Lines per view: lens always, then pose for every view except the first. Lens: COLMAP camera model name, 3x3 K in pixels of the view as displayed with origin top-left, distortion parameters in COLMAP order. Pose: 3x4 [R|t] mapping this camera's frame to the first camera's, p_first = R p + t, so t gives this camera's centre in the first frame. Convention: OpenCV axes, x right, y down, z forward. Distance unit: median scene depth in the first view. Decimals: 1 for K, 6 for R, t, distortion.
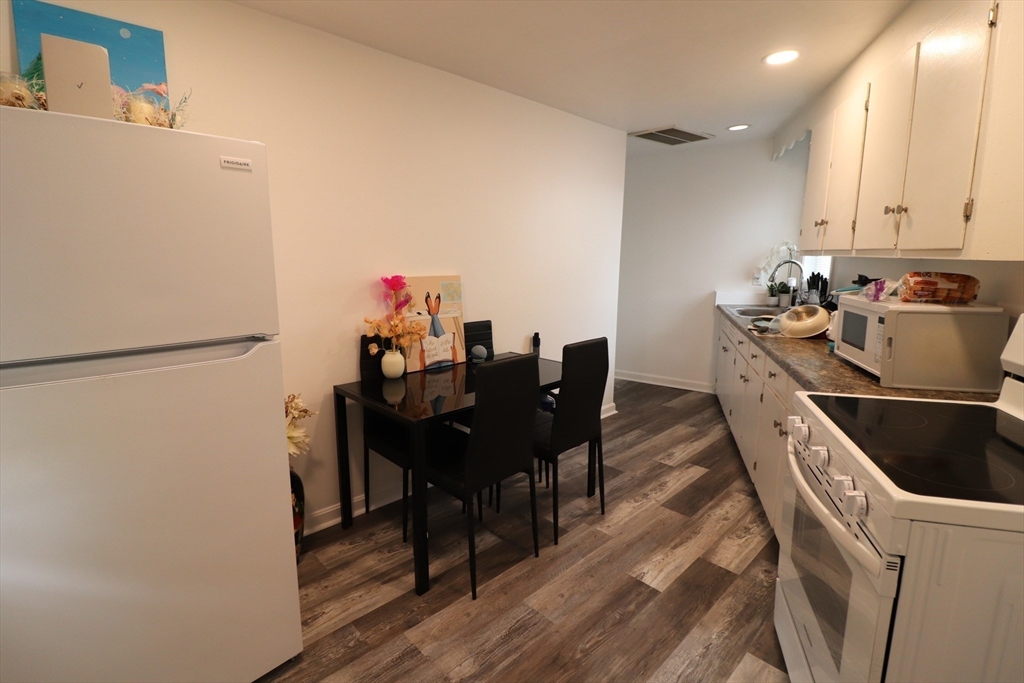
lens RADIAL K [[477.6, 0, 506.8], [0, 477.6, 342.3], [0, 0, 1]] dist [-0.017910, -0.002234]
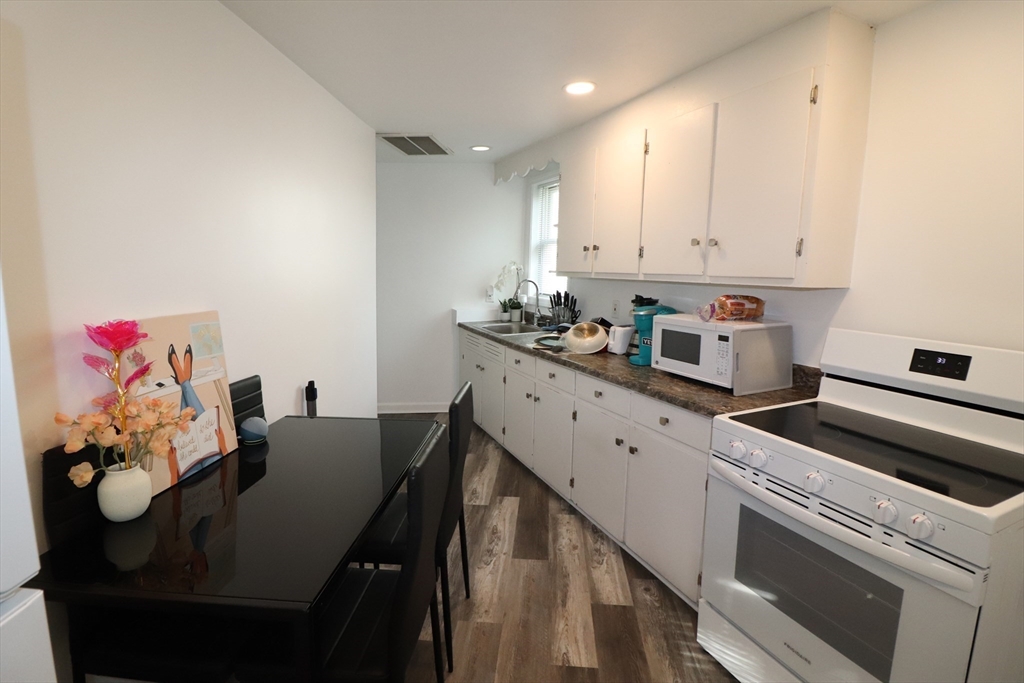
lens RADIAL K [[477.6, 0, 513.5], [0, 477.6, 338.9], [0, 0, 1]] dist [-0.017910, -0.002234]
pose [[0.740180, -0.085895, 0.666900, -0.236125], [0.107322, 0.994184, 0.008934, -0.072753], [-0.663788, 0.064961, 0.745094, 0.314369]]
